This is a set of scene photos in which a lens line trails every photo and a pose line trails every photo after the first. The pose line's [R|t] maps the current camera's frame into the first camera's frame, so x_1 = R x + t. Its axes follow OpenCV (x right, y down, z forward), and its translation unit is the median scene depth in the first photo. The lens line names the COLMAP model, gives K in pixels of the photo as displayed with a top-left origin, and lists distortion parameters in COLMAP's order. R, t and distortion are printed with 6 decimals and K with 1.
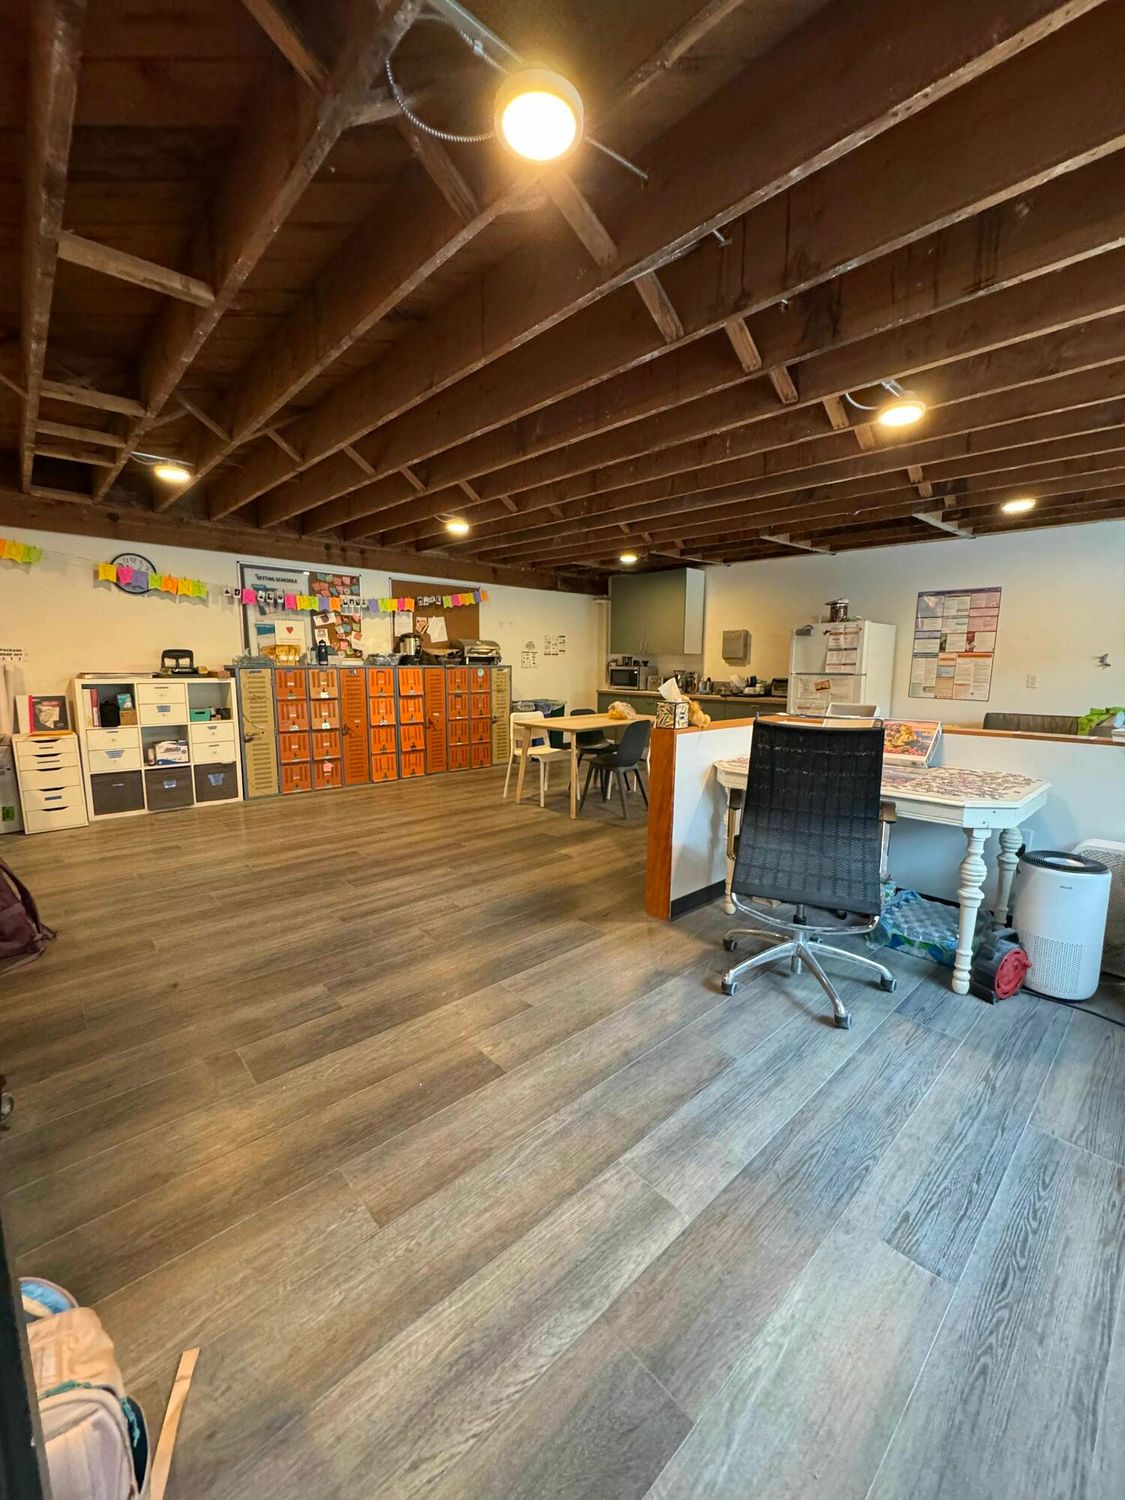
lens RADIAL K [[595.4, 0, 562.5], [0, 595.4, 750.0], [0, 0, 1]] dist [-0.003107, -0.000016]
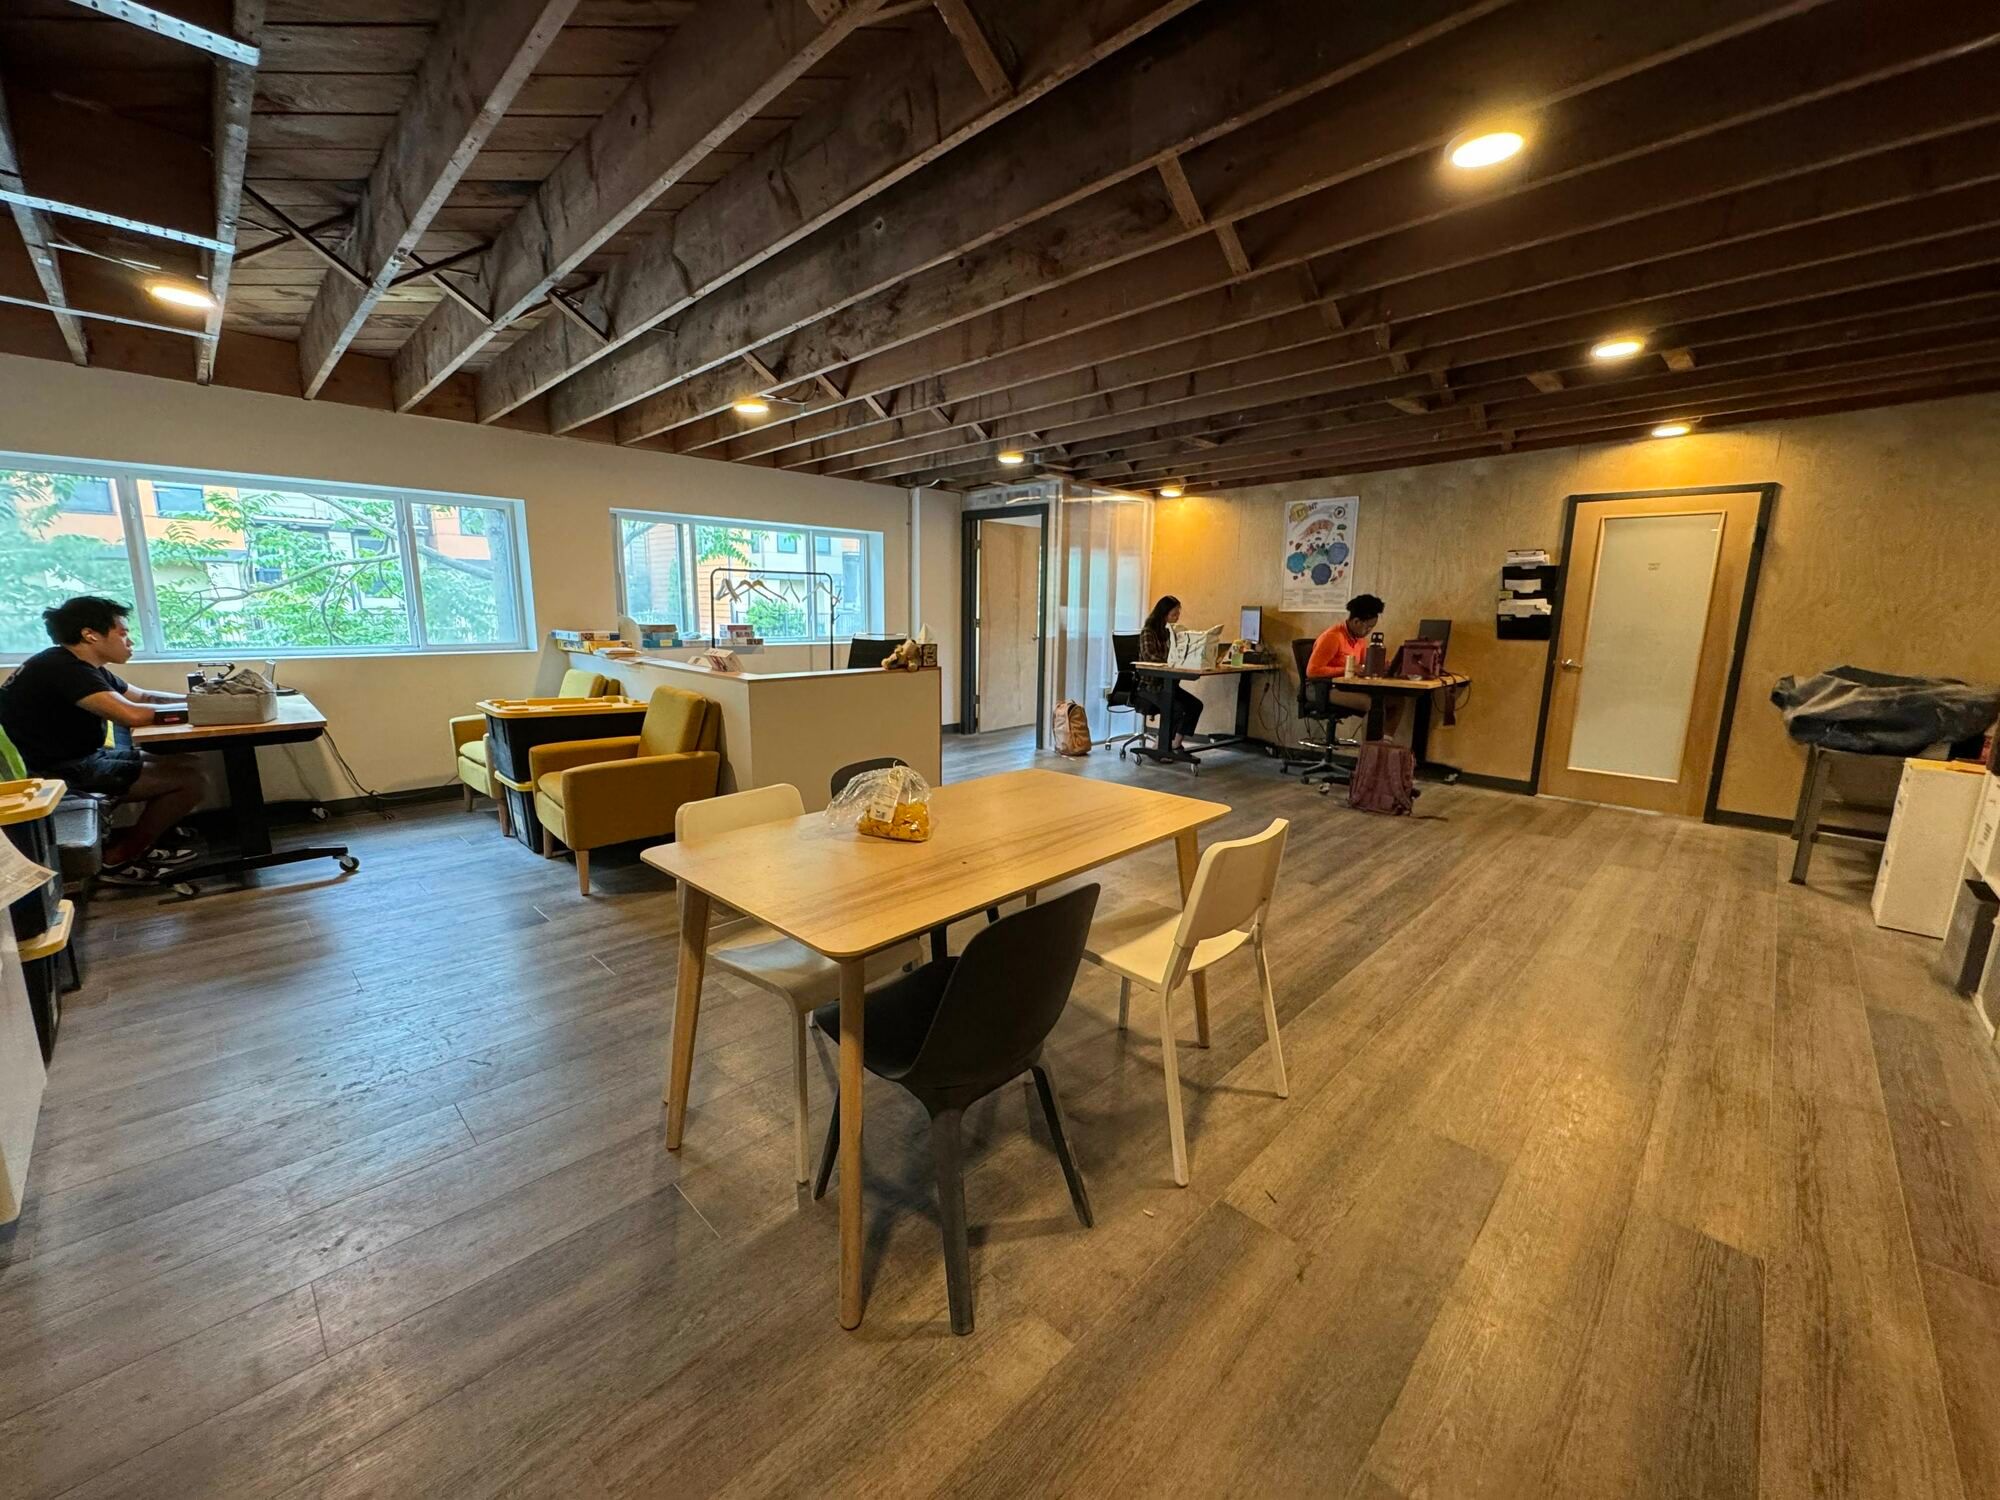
lens RADIAL K [[793.9, 0, 998.0], [0, 793.9, 750.3], [0, 0, 1]] dist [-0.003107, -0.000016]
pose [[-0.998120, -0.009727, -0.060508, 0.097729], [-0.028513, 0.947662, 0.318001, -0.281036], [0.054248, 0.319128, -0.946158, 1.830501]]
